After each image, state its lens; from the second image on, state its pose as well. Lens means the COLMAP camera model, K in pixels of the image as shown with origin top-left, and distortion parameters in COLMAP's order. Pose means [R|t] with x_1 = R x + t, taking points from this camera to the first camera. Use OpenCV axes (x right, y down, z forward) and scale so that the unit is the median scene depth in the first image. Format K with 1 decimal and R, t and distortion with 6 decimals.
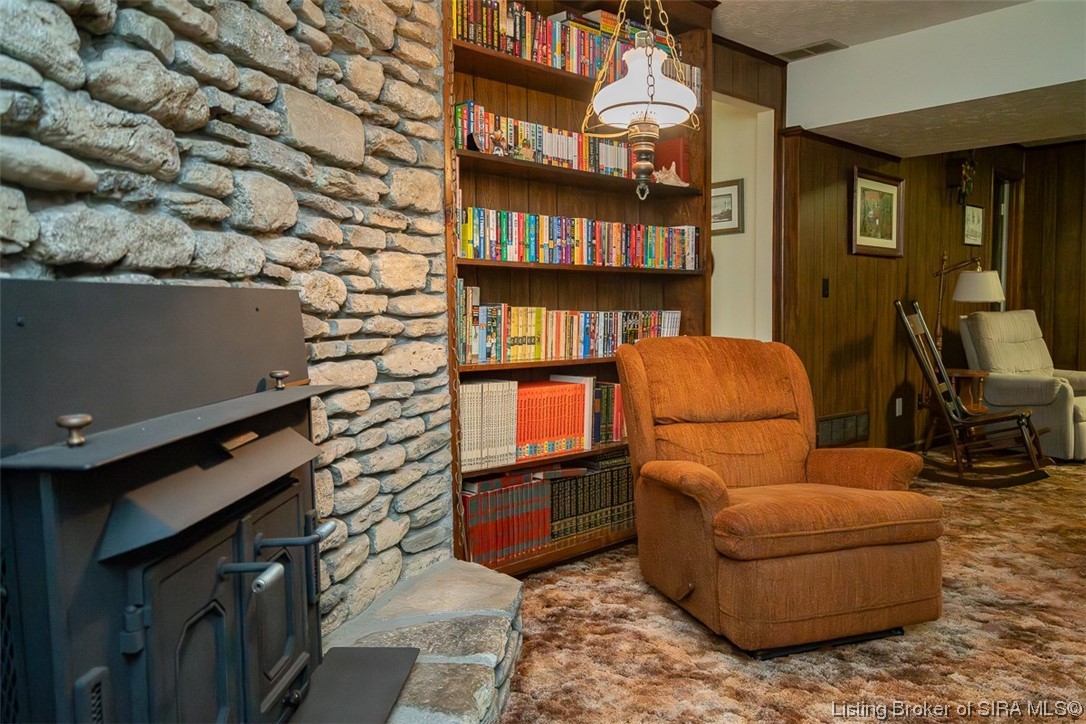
lens RADIAL K [[781.1, 0, 543.0], [0, 781.1, 362.0], [0, 0, 1]] dist [0.009375, 0.000336]
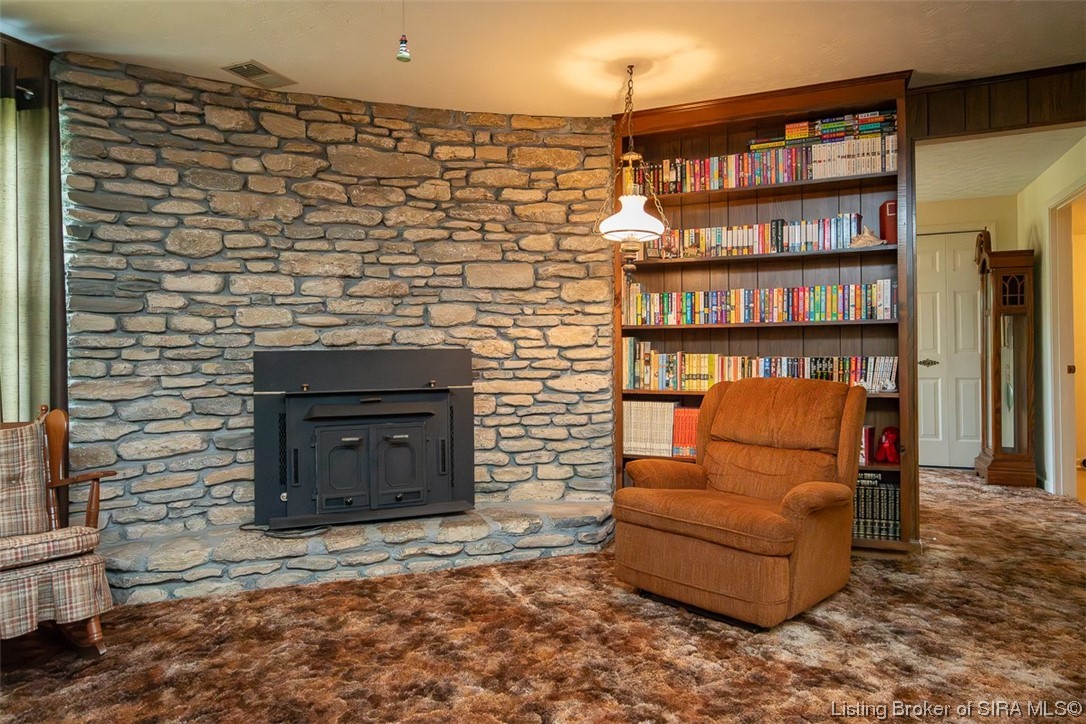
lens RADIAL K [[678.0, 0, 543.0], [0, 678.0, 362.0], [0, 0, 1]] dist [0.011873, 0.000805]
pose [[0.411008, 0.012620, -0.911545, 1.197156], [-0.057761, 0.998256, -0.012224, -0.027097], [0.909800, 0.057675, 0.411020, 0.249520]]
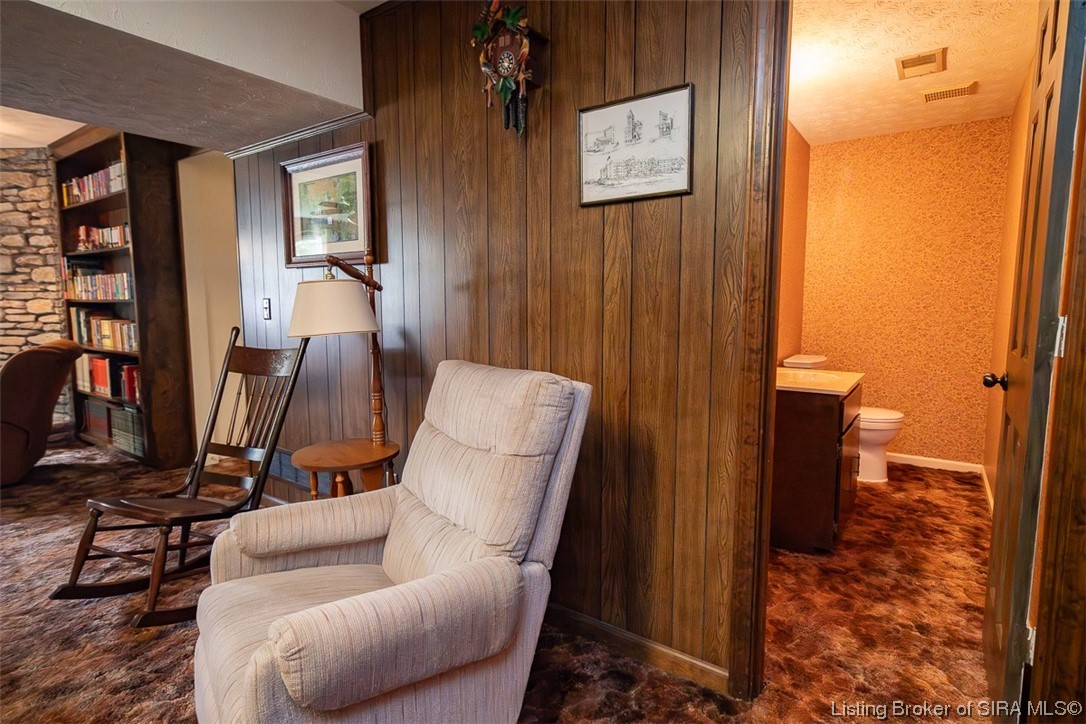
lens RADIAL K [[559.9, 0, 563.7], [0, 559.9, 363.4], [0, 0, 1]] dist [0.001344, 0.001391]
pose [[0.220116, 0.117566, -0.968363, 1.981522], [-0.065167, 0.992265, 0.105655, -0.226814], [0.973295, 0.039849, 0.226075, 2.172600]]
